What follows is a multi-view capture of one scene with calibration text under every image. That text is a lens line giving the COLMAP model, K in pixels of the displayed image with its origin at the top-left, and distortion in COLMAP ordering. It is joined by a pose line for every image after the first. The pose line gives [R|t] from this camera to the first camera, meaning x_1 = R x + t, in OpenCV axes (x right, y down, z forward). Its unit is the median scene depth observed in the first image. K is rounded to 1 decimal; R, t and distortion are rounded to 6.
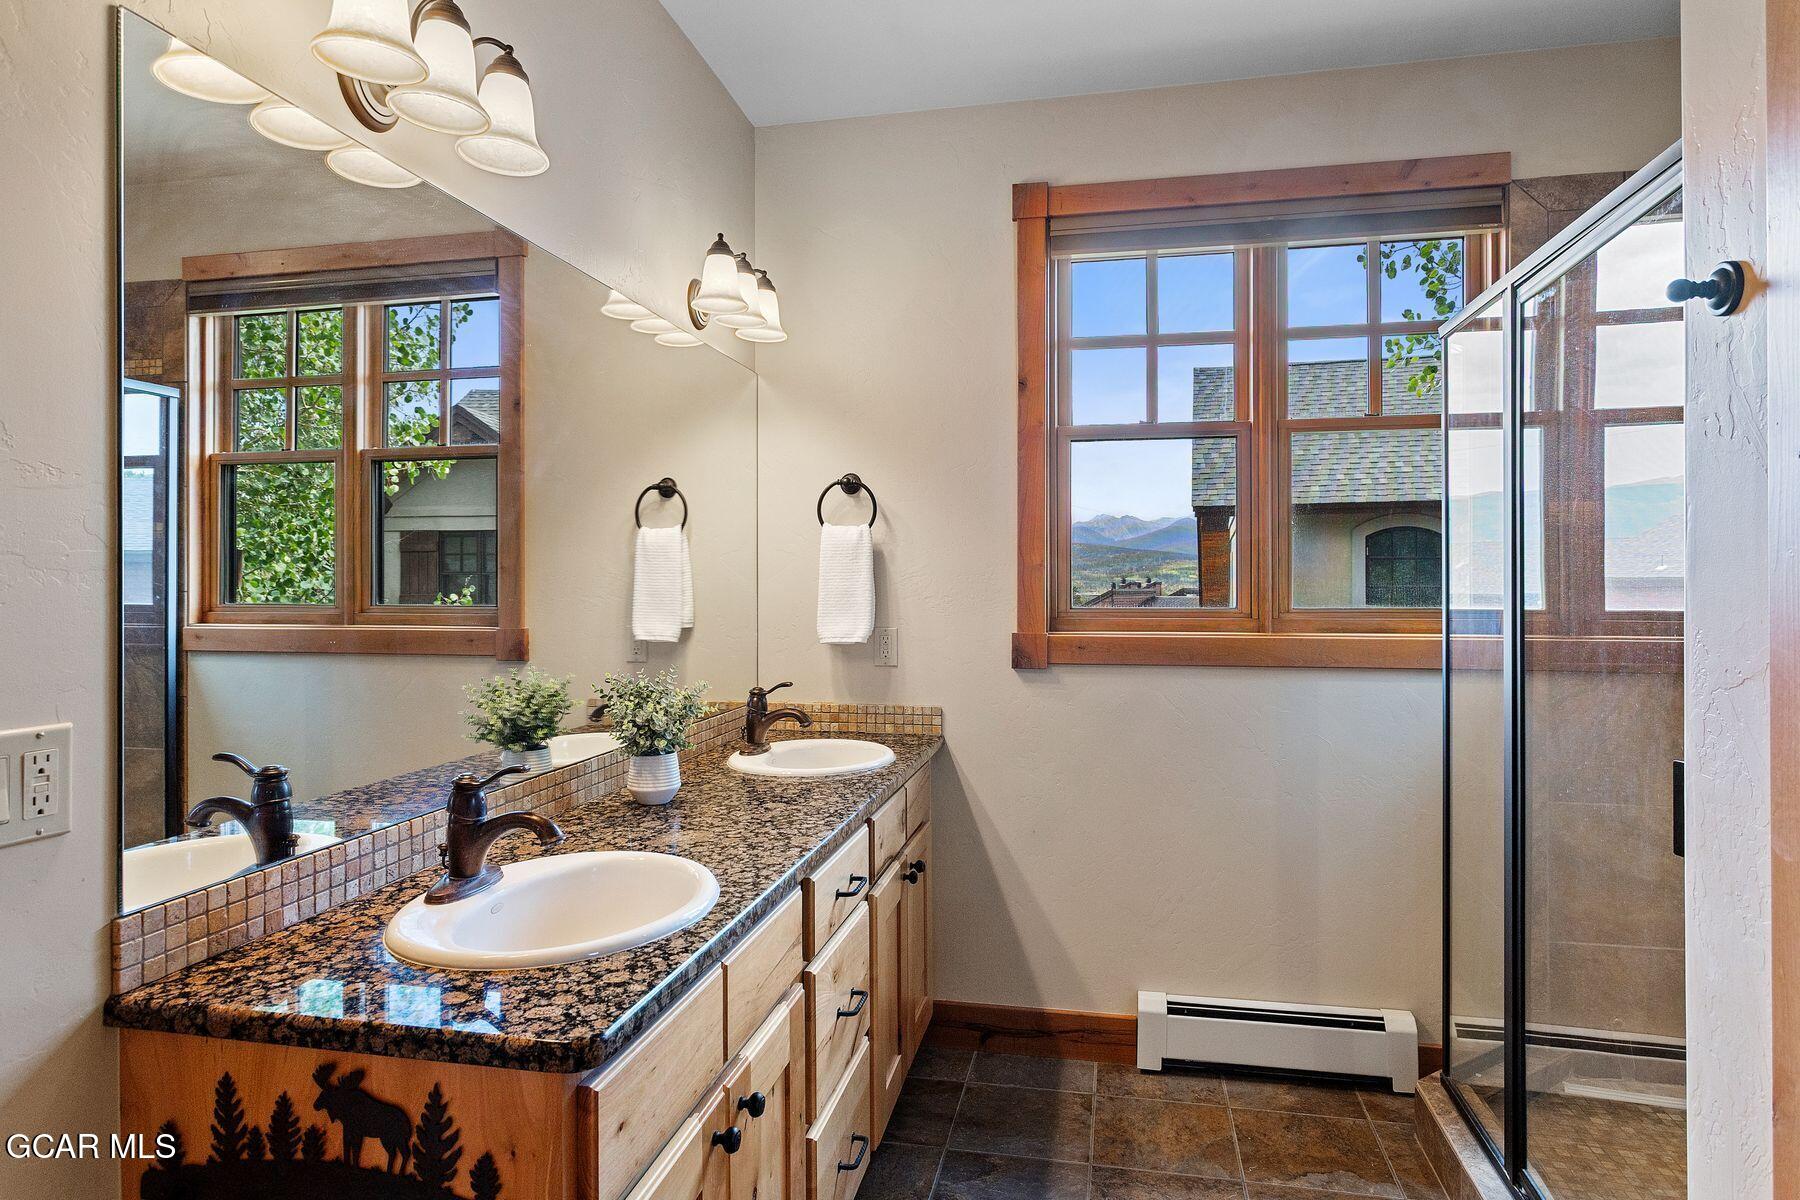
lens RADIAL K [[1048.1, 0, 901.2], [0, 1048.1, 583.0], [0, 0, 1]] dist [-0.002213, 0.000588]
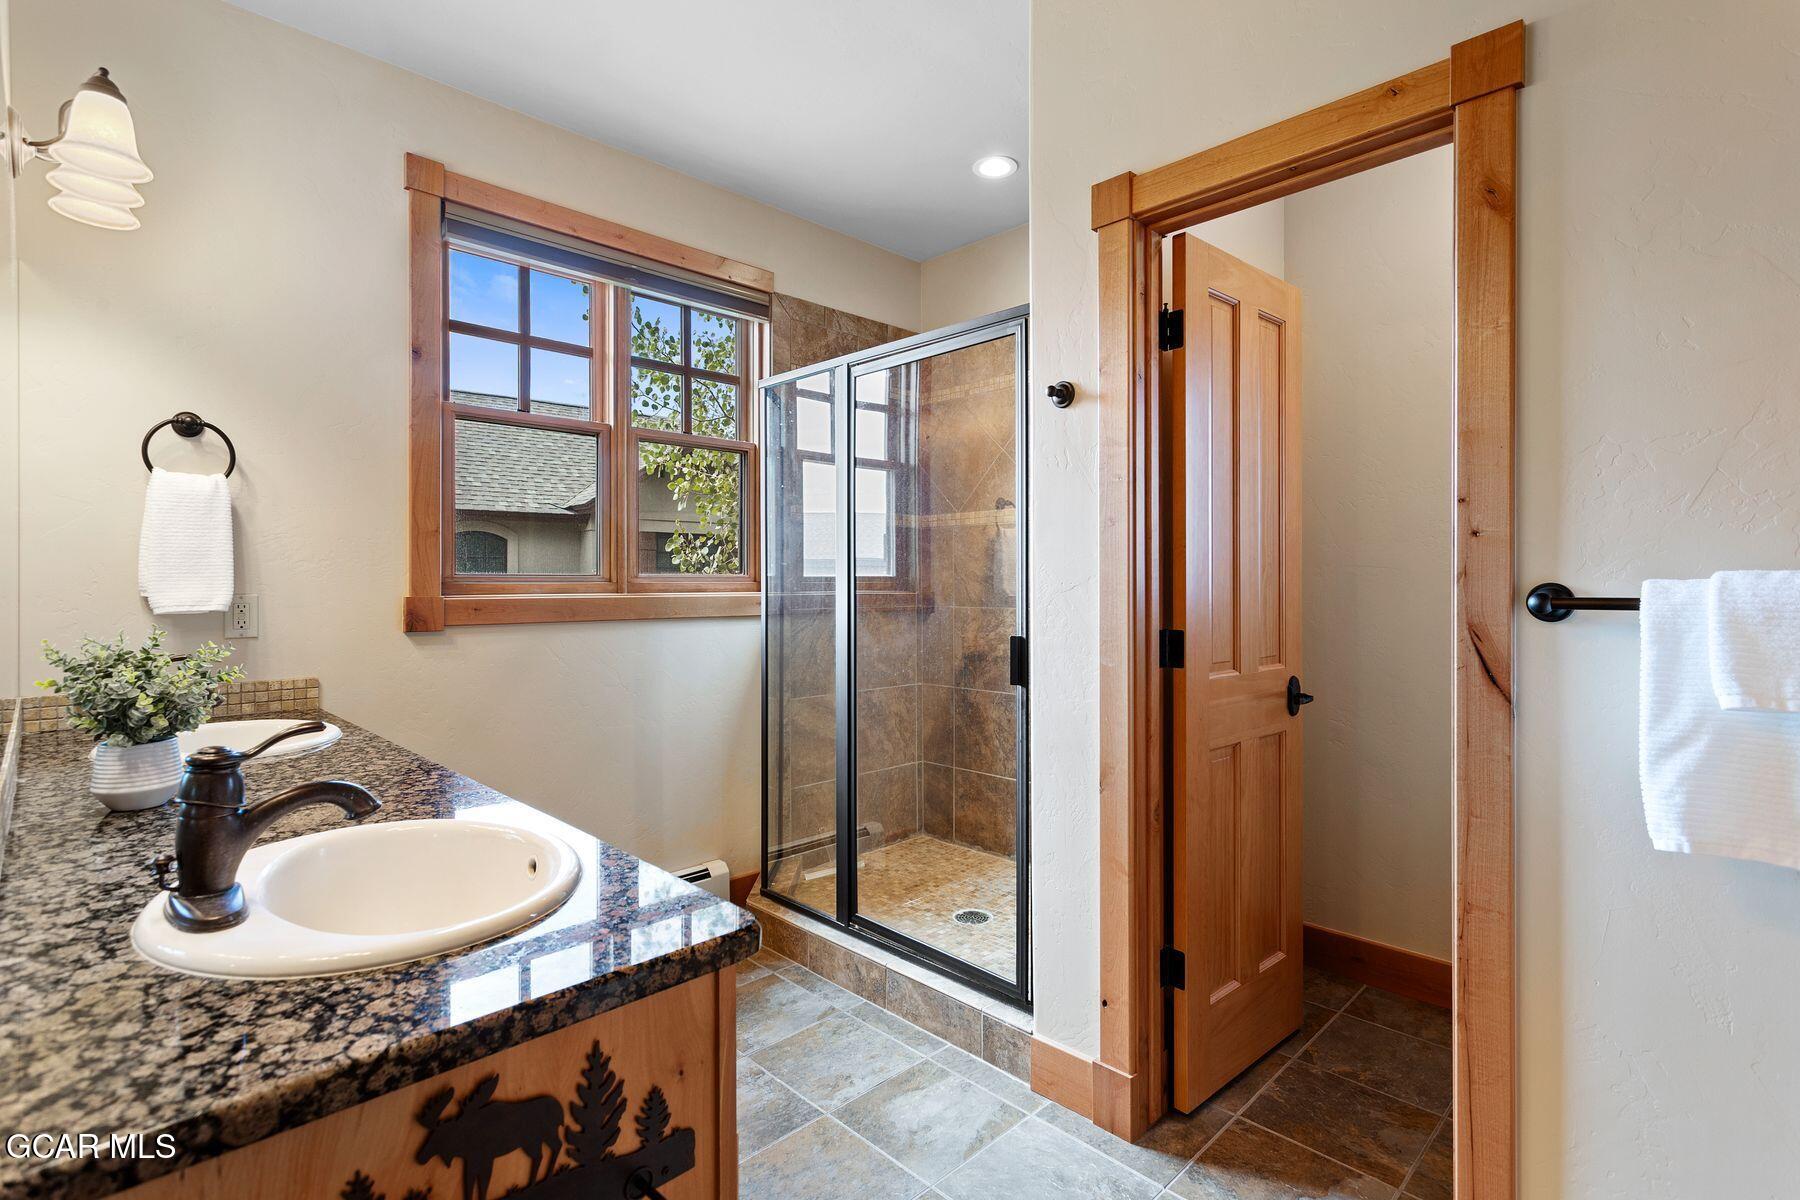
lens RADIAL K [[865.4, 0, 903.9], [0, 865.4, 586.0], [0, 0, 1]] dist [-0.003396, 0.005018]
pose [[0.545599, -0.001879, 0.838044, -0.682701], [0.001024, 0.999998, 0.001576, 0.075033], [-0.838045, -0.000001, 0.545600, 0.297745]]
